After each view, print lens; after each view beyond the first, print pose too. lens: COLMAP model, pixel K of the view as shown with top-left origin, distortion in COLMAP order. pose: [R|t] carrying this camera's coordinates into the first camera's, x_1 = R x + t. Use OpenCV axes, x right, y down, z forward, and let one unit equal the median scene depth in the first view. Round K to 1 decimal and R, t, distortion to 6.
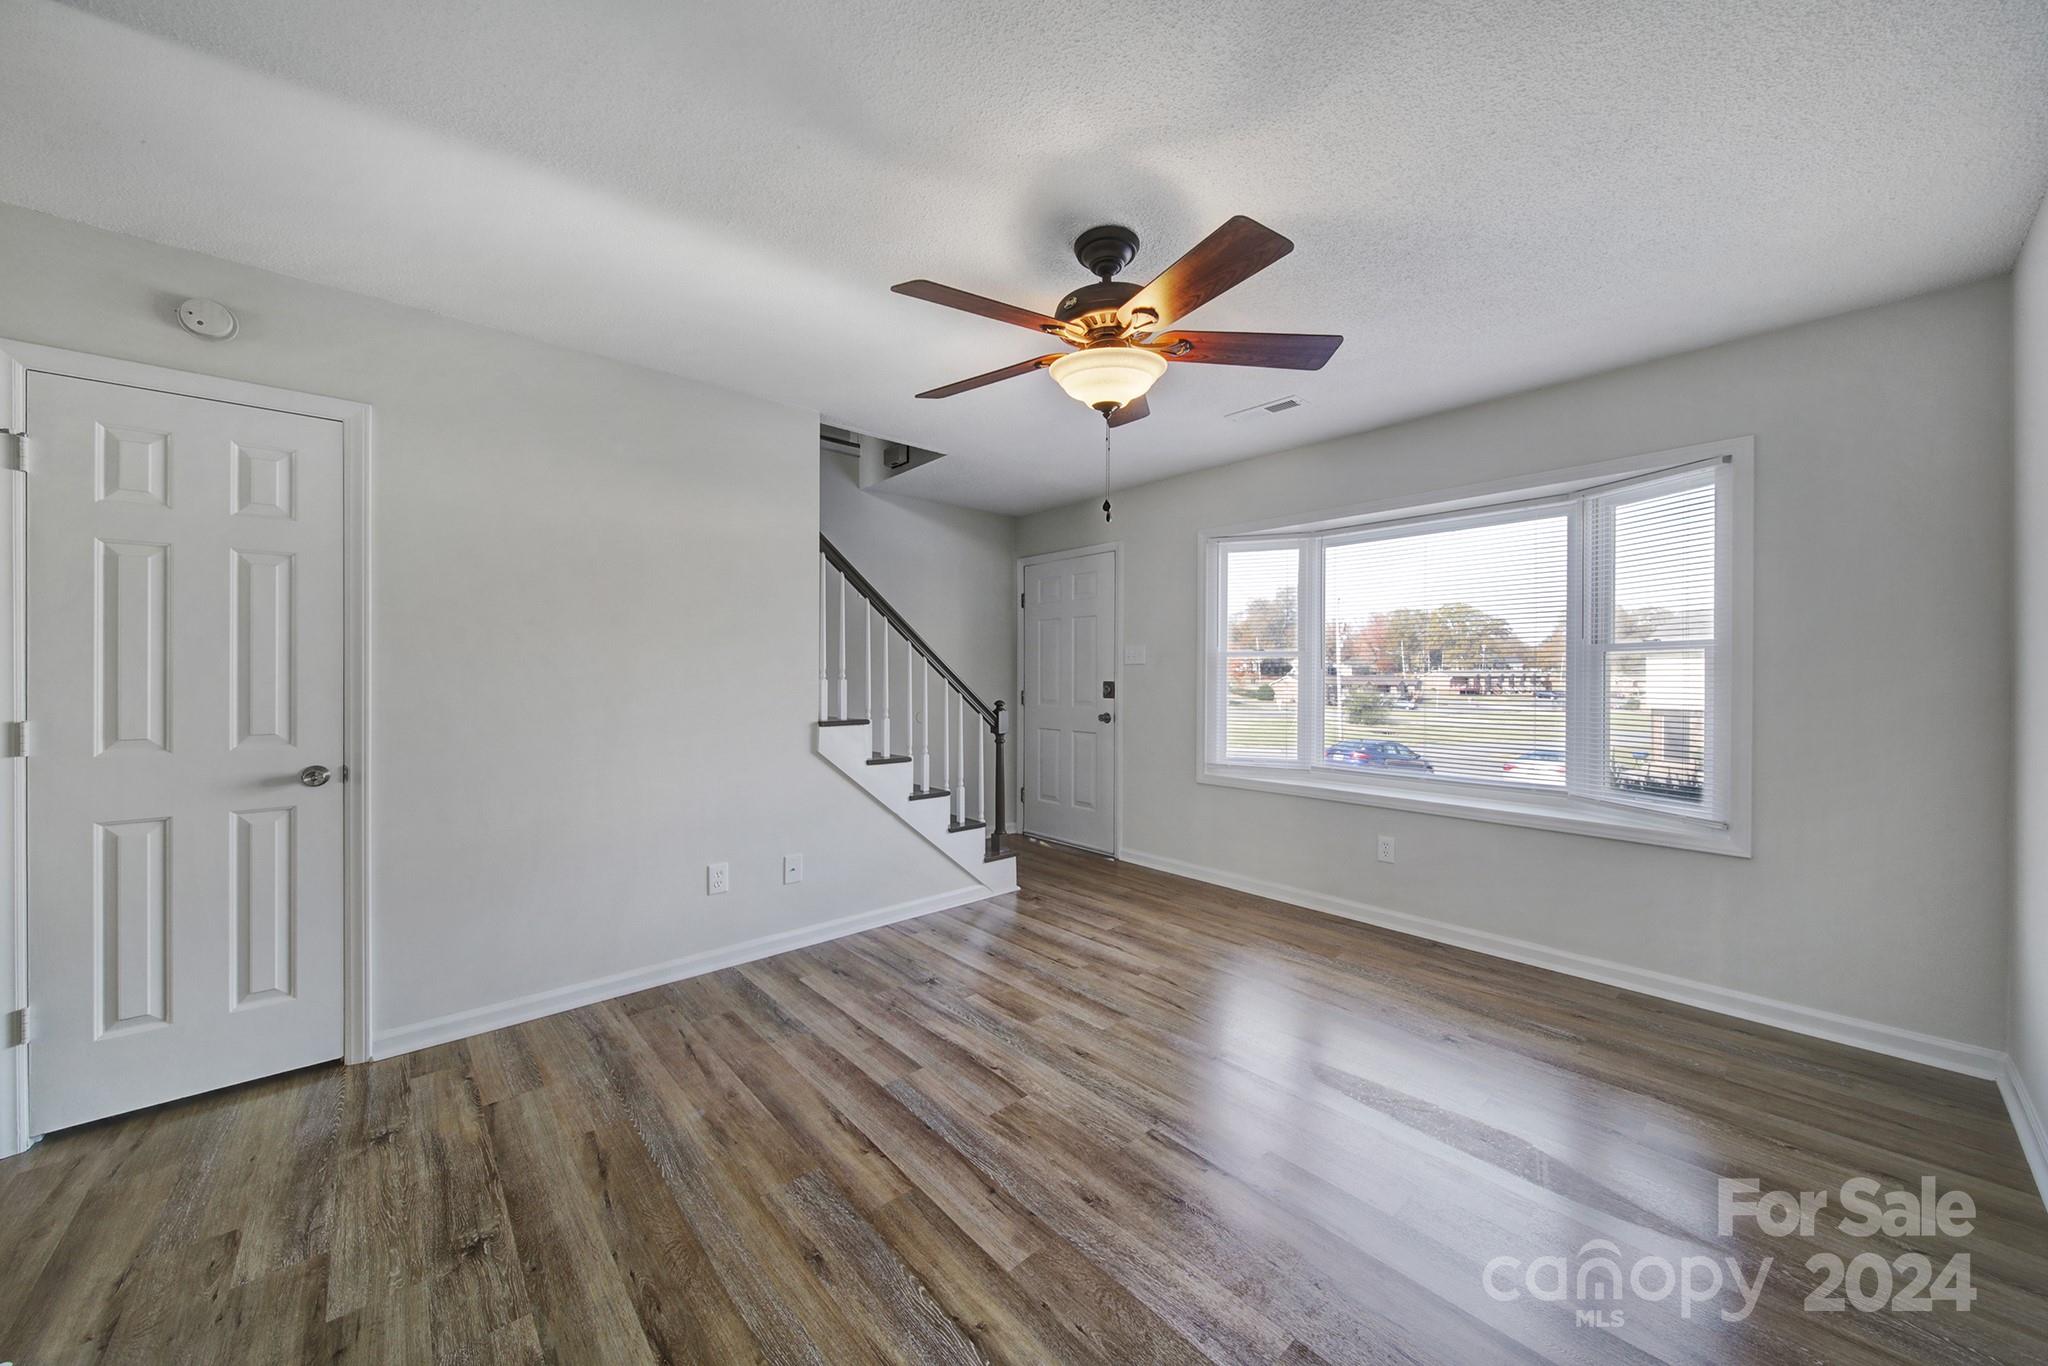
lens RADIAL K [[715.6, 0, 1015.7], [0, 715.6, 670.8], [0, 0, 1]] dist [-0.000880, -0.000127]
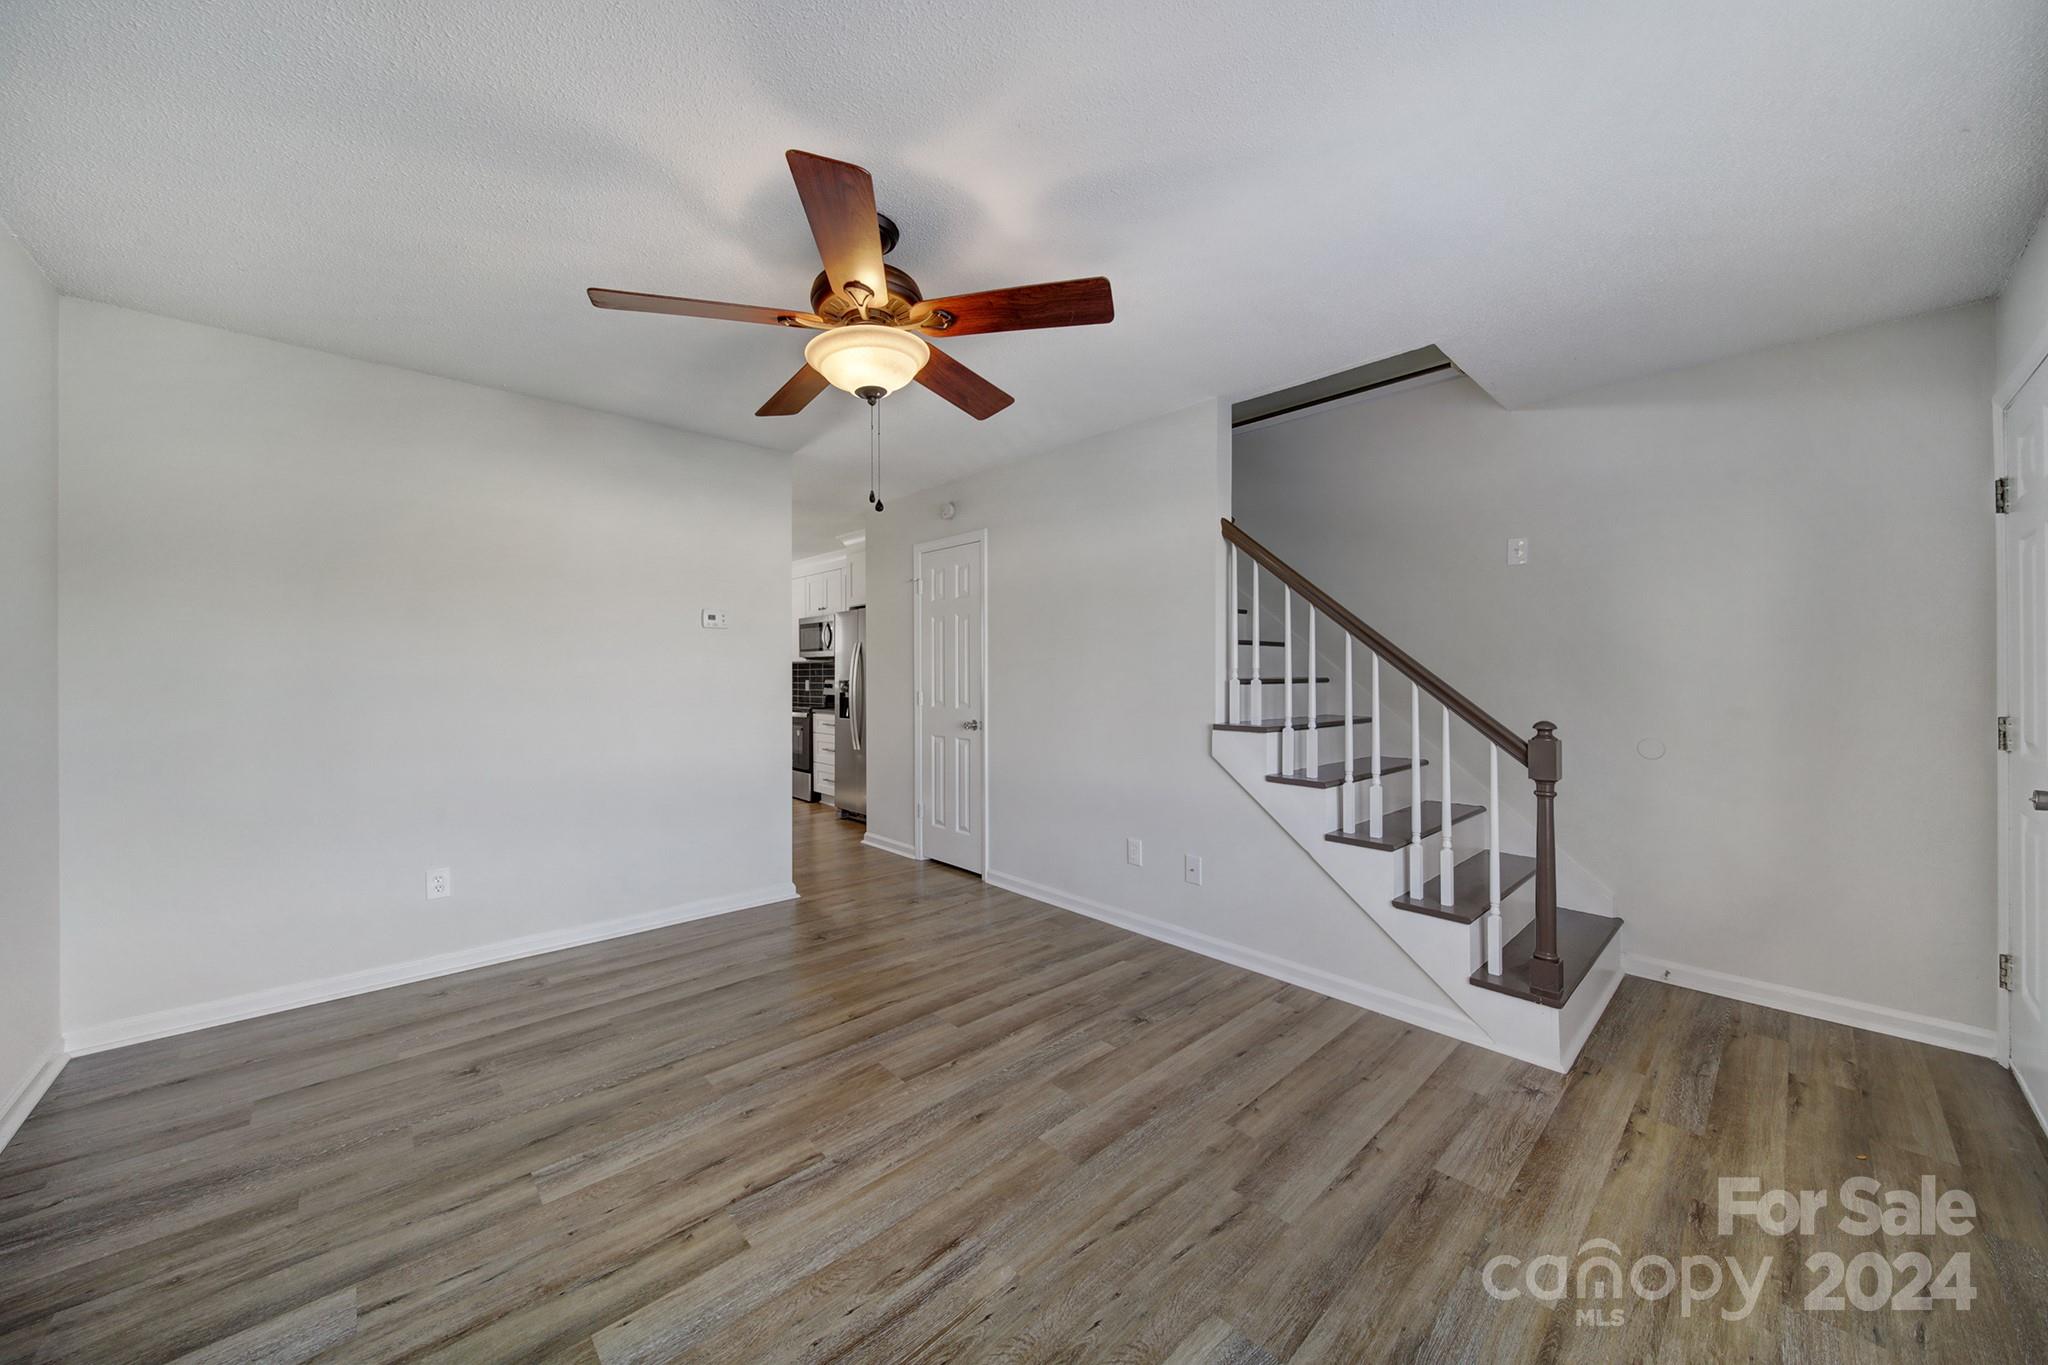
lens RADIAL K [[715.6, 0, 1015.7], [0, 715.6, 670.3], [0, 0, 1]] dist [-0.000880, -0.000127]
pose [[0.029307, -0.001672, -0.999569, 0.843995], [0.003612, 0.999992, -0.001567, 0.001174], [0.999564, -0.003565, 0.029312, 0.907143]]
